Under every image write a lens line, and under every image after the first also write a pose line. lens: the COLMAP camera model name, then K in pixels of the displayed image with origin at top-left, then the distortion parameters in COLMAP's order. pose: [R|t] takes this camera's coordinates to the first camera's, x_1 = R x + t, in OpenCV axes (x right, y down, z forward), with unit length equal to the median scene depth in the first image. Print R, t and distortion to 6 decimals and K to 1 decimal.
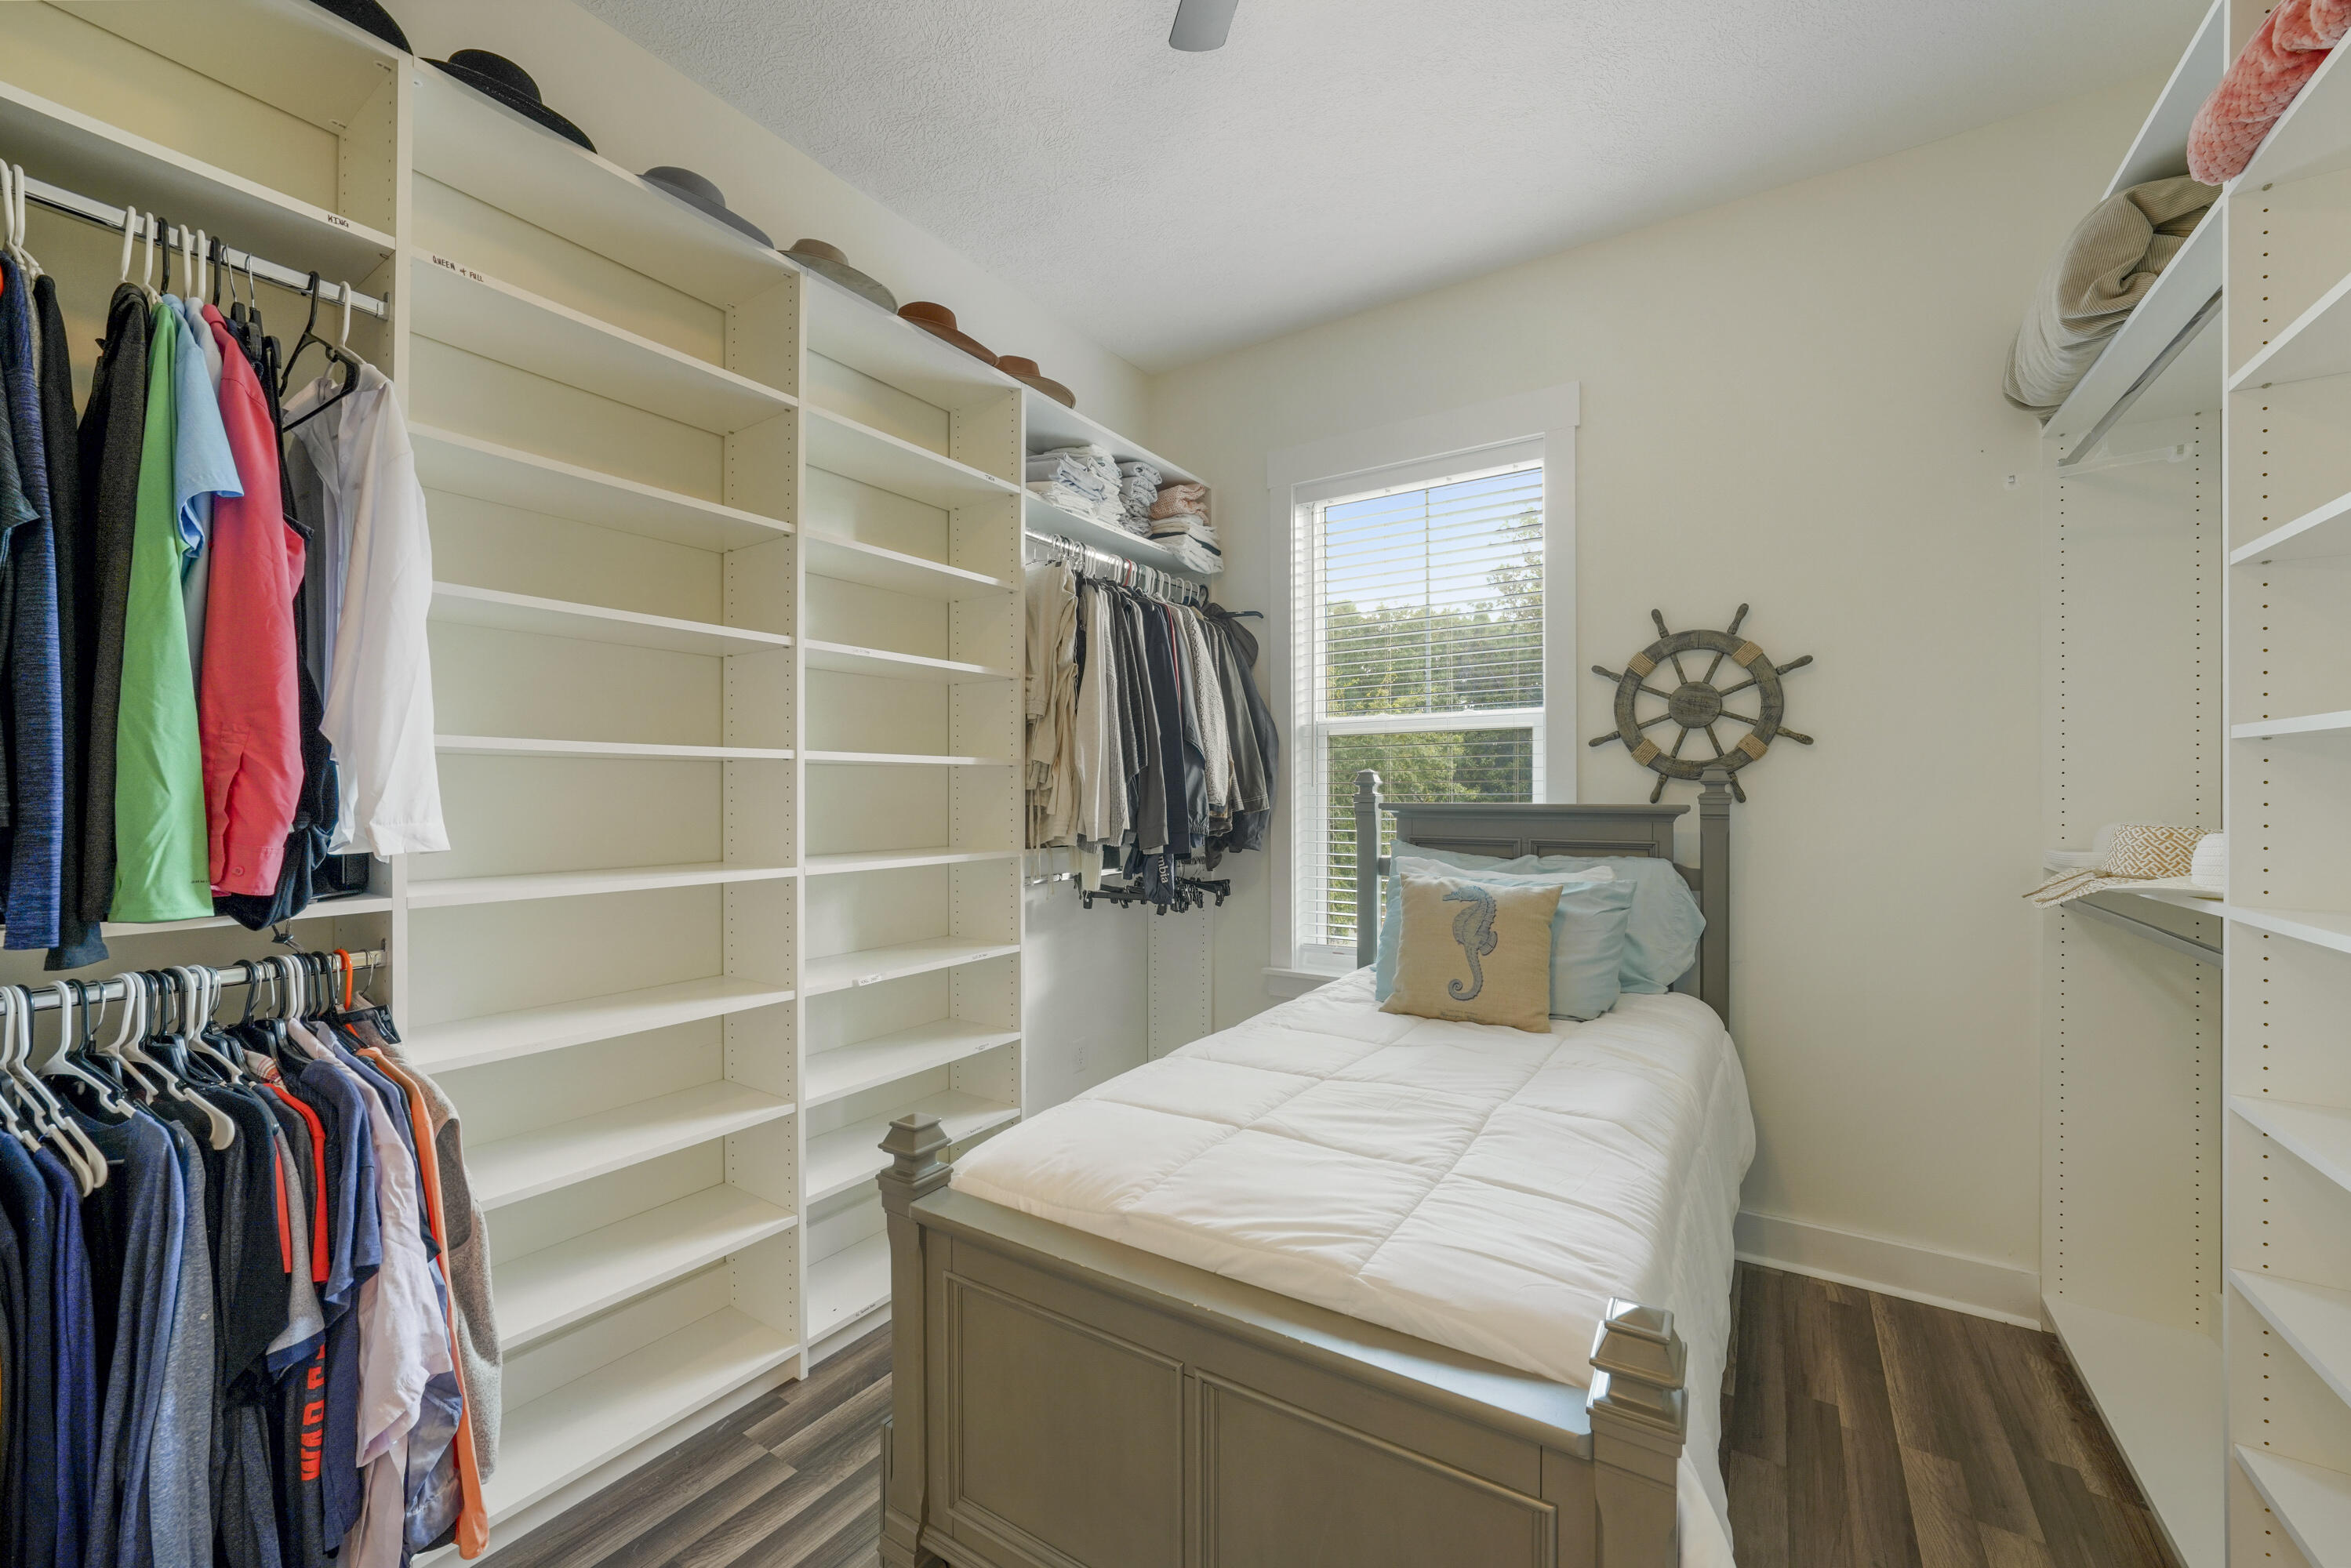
lens RADIAL K [[932.3, 0, 1175.5], [0, 932.3, 784.0], [0, 0, 1]] dist [-0.000290, 0.000043]
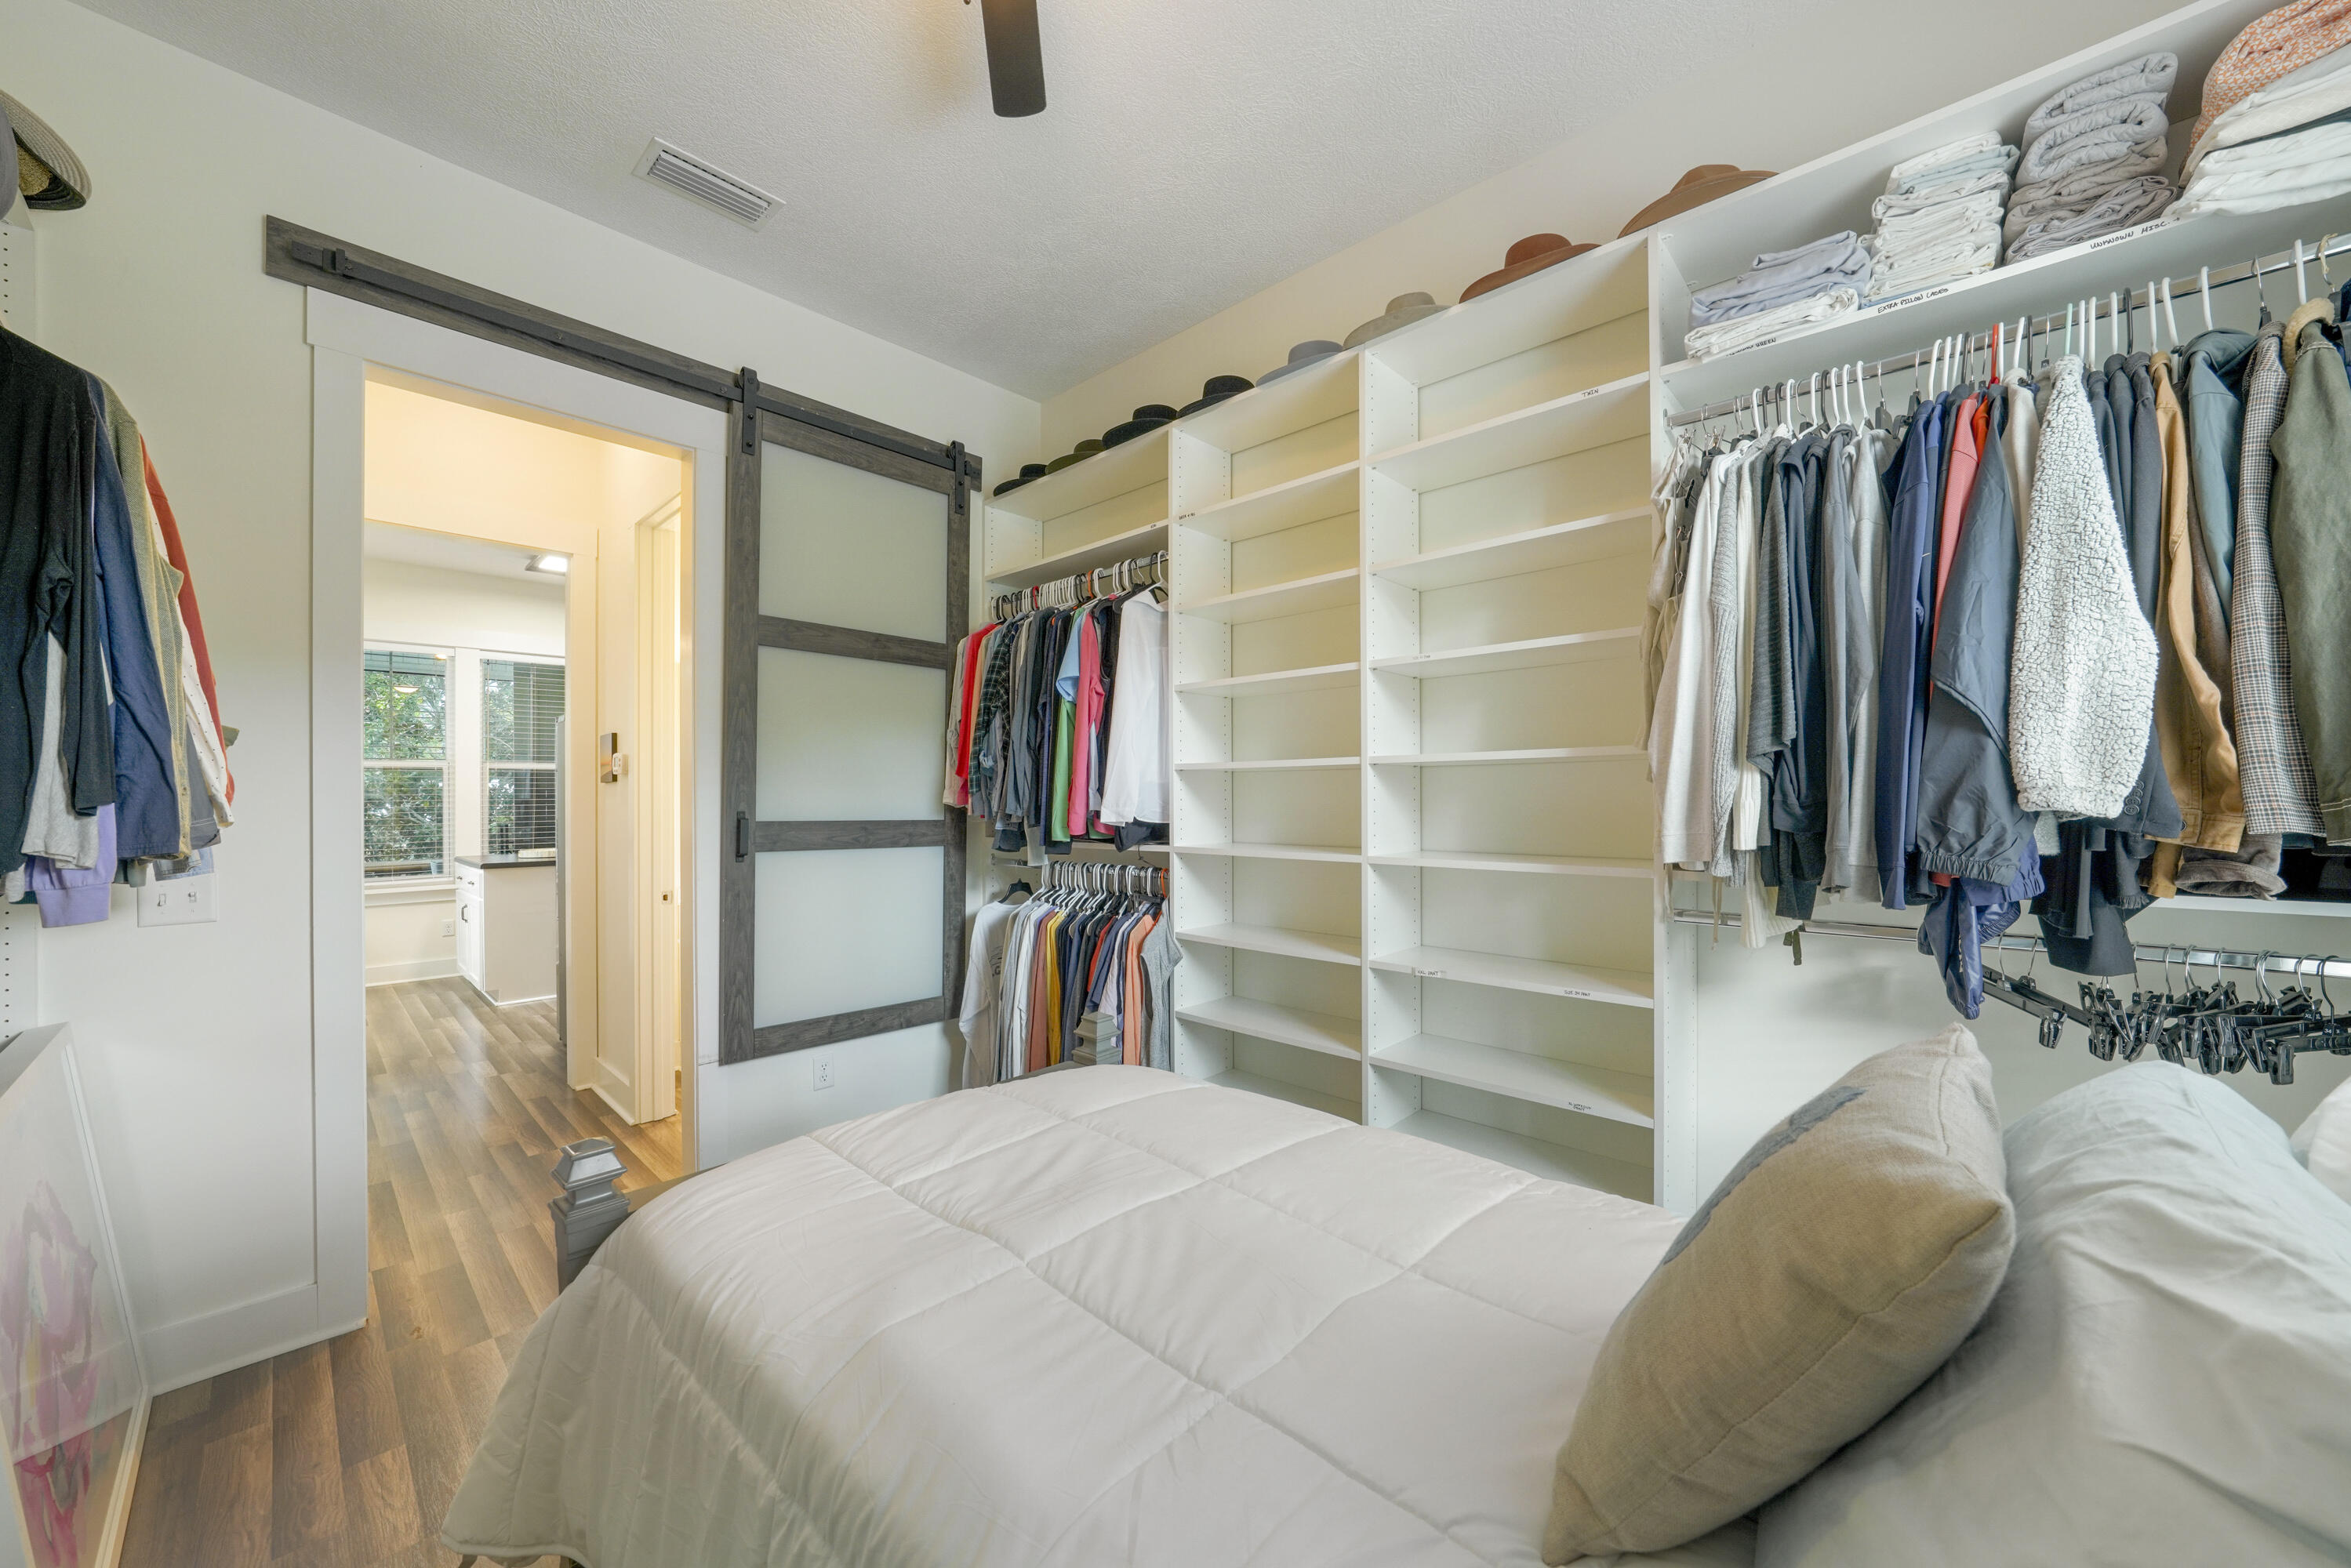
lens RADIAL K [[861.3, 0, 1174.4], [0, 861.3, 796.1], [0, 0, 1]] dist [-0.017782, 0.000183]
pose [[-0.176444, 0.002182, -0.984308, 0.722017], [0.012247, 0.999925, 0.000022, 0.011440], [0.984234, -0.012051, -0.176458, 0.971240]]
